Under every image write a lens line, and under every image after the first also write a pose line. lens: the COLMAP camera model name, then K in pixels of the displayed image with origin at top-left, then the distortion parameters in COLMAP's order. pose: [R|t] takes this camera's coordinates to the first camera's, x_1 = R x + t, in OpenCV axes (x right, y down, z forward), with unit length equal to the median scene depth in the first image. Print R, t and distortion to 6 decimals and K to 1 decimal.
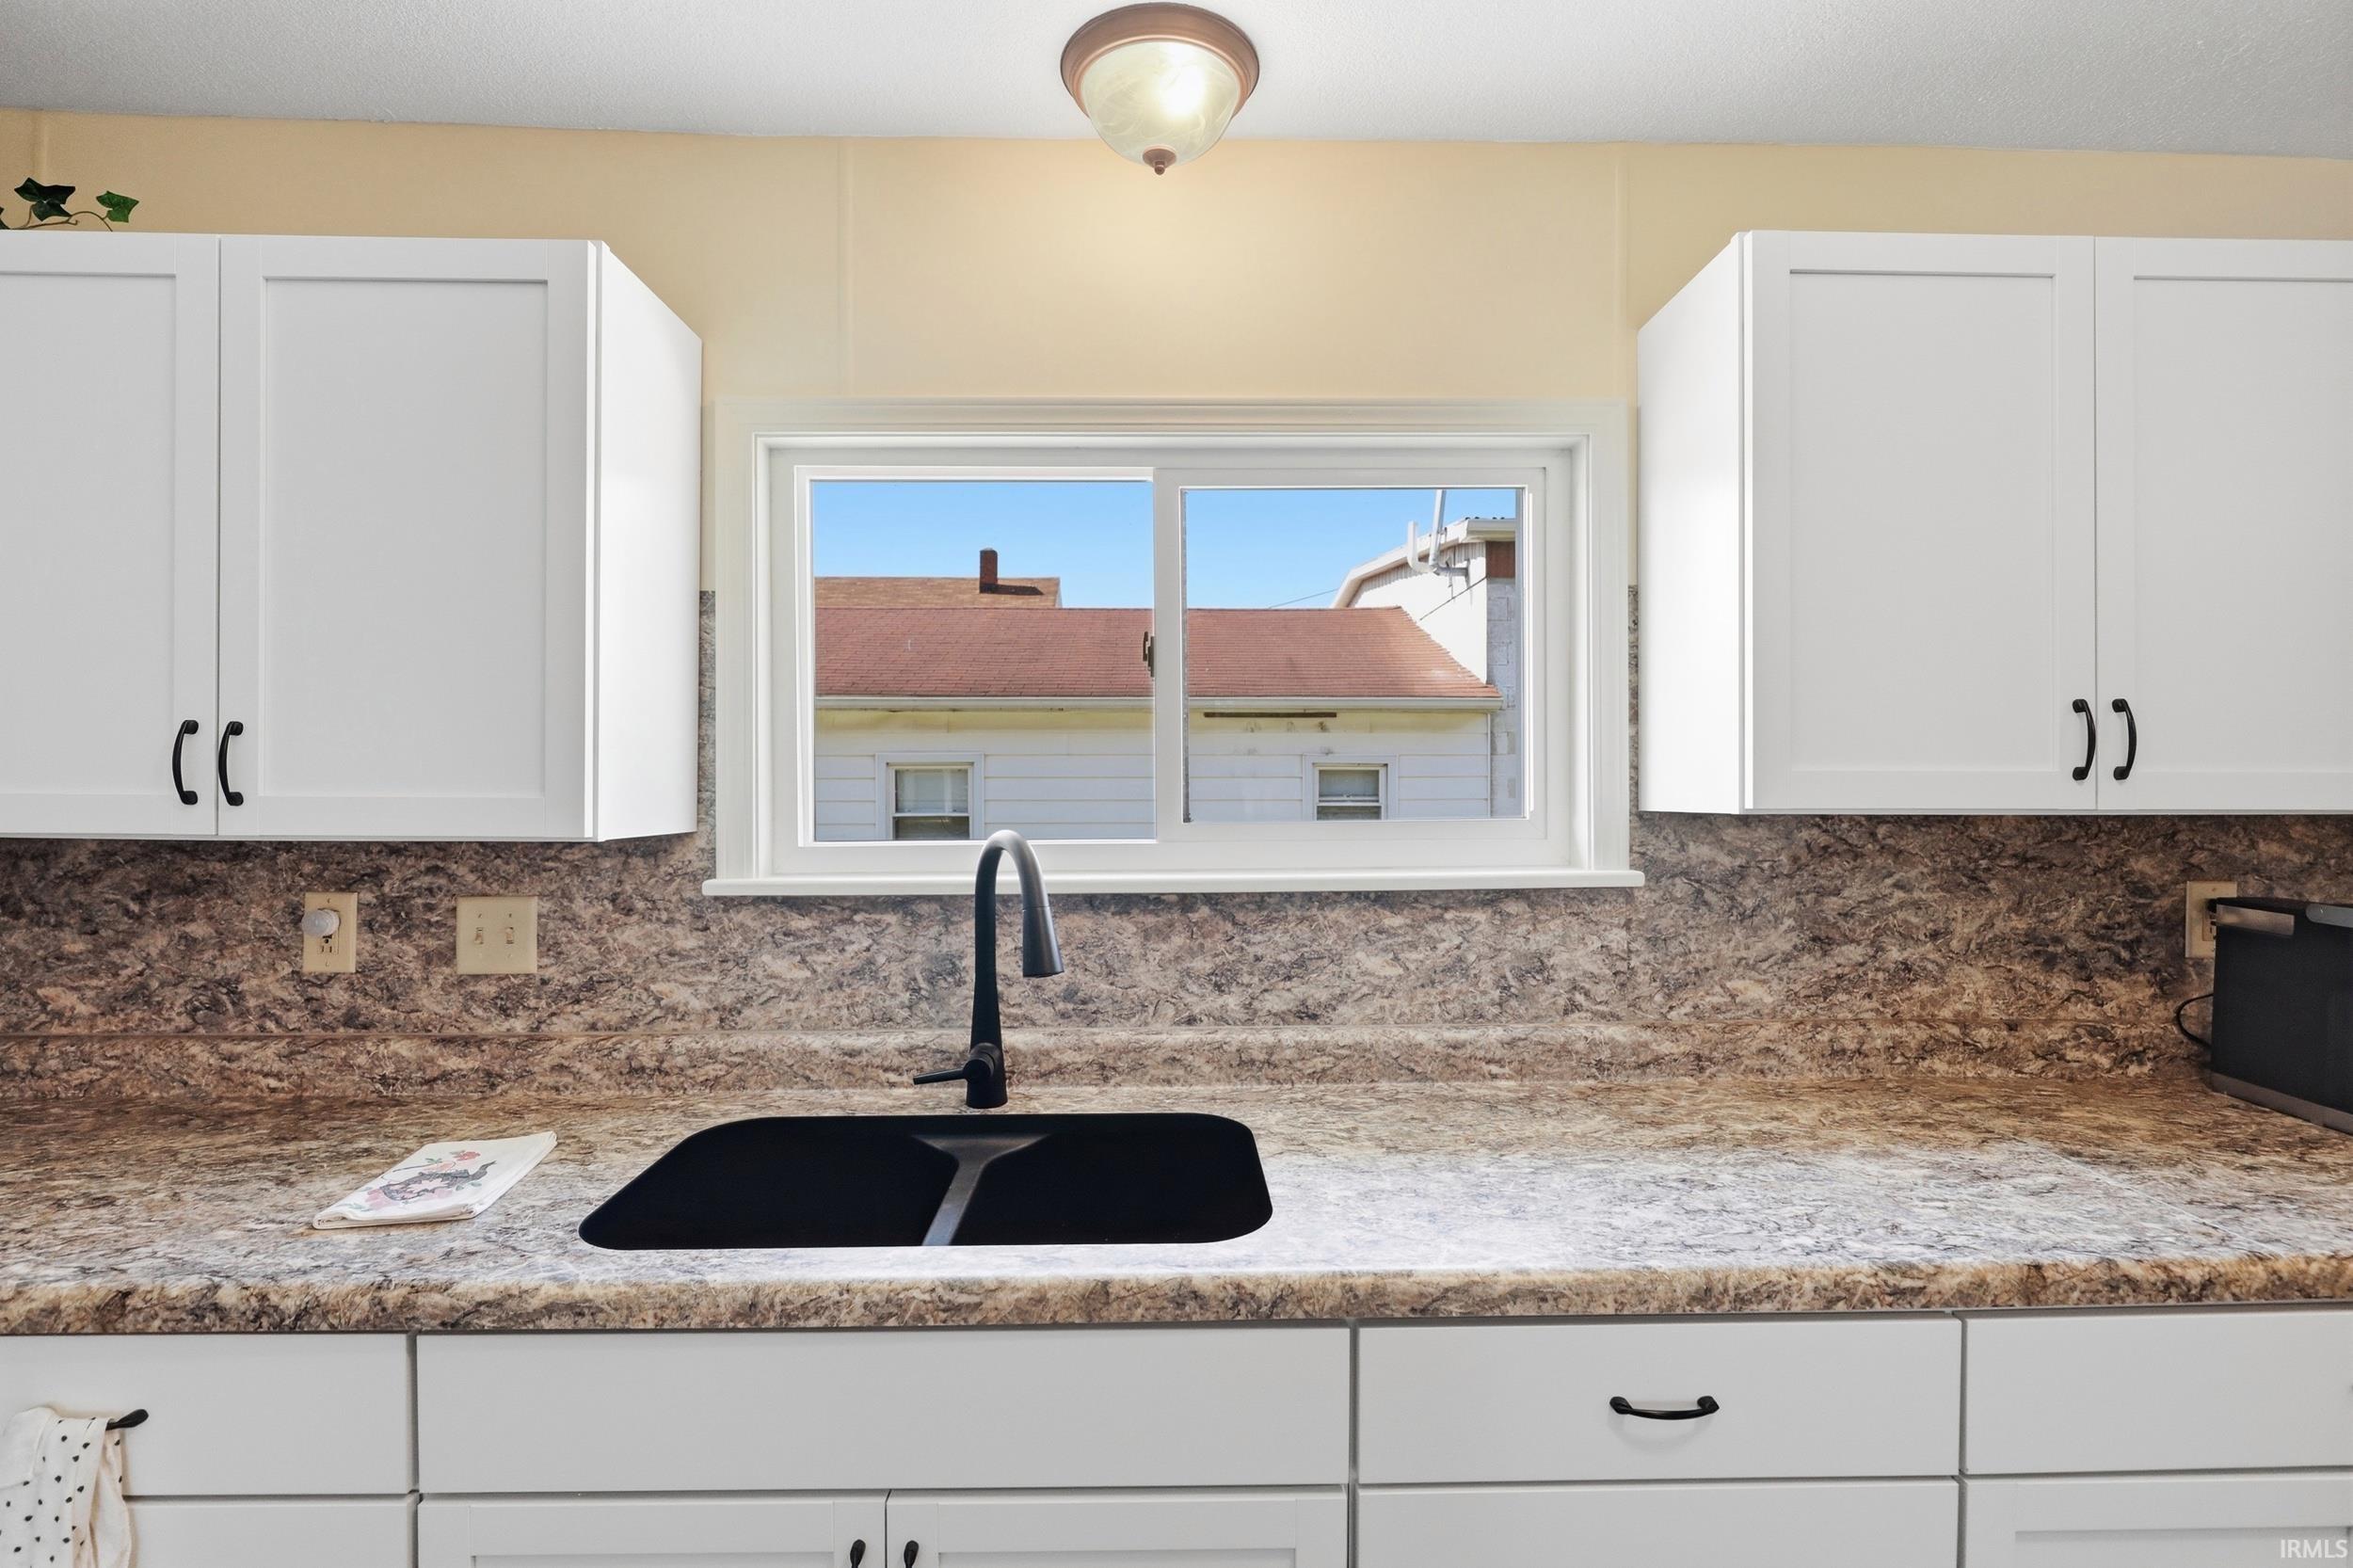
lens RADIAL K [[1077.6, 0, 1166.6], [0, 1077.6, 782.8], [0, 0, 1]] dist [0.001617, -0.000468]
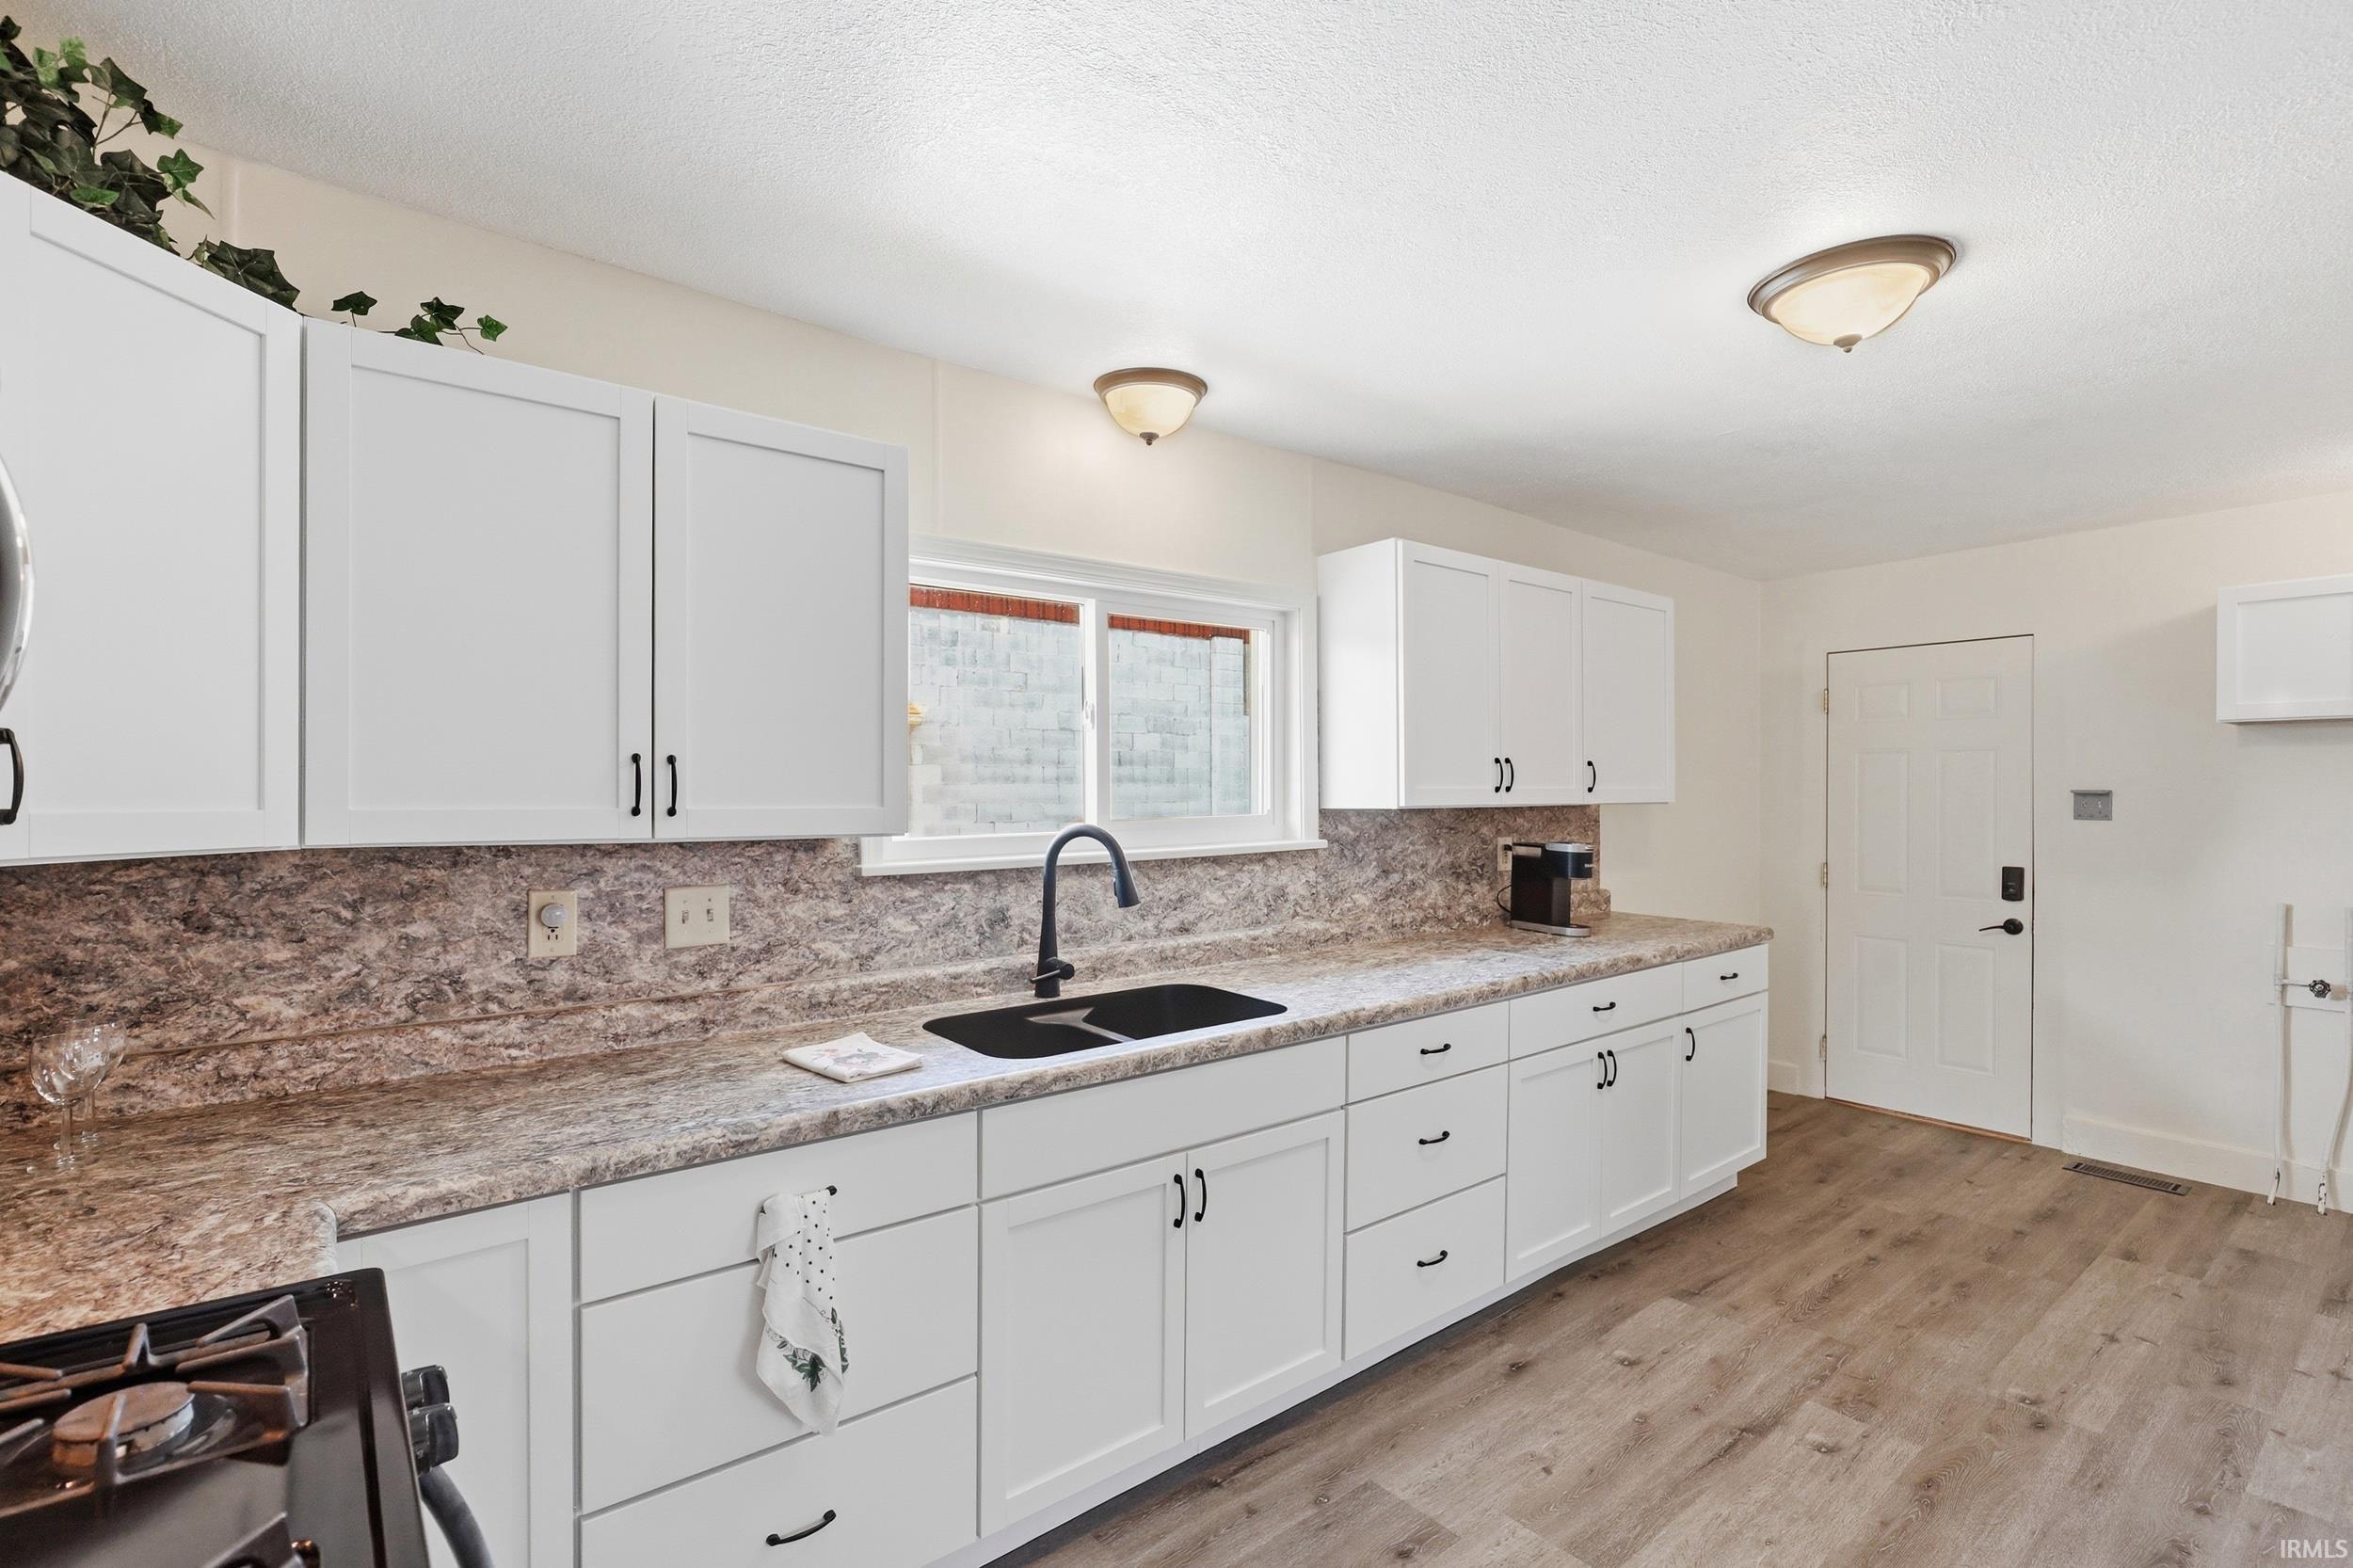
lens RADIAL K [[1077.6, 0, 1194.7], [0, 1077.6, 780.5], [0, 0, 1]] dist [0.001617, -0.000468]
pose [[0.791539, 0.002942, 0.611112, -0.943136], [0.001145, 0.999980, -0.006298, -0.012271], [-0.611118, 0.005685, 0.791519, -0.389478]]
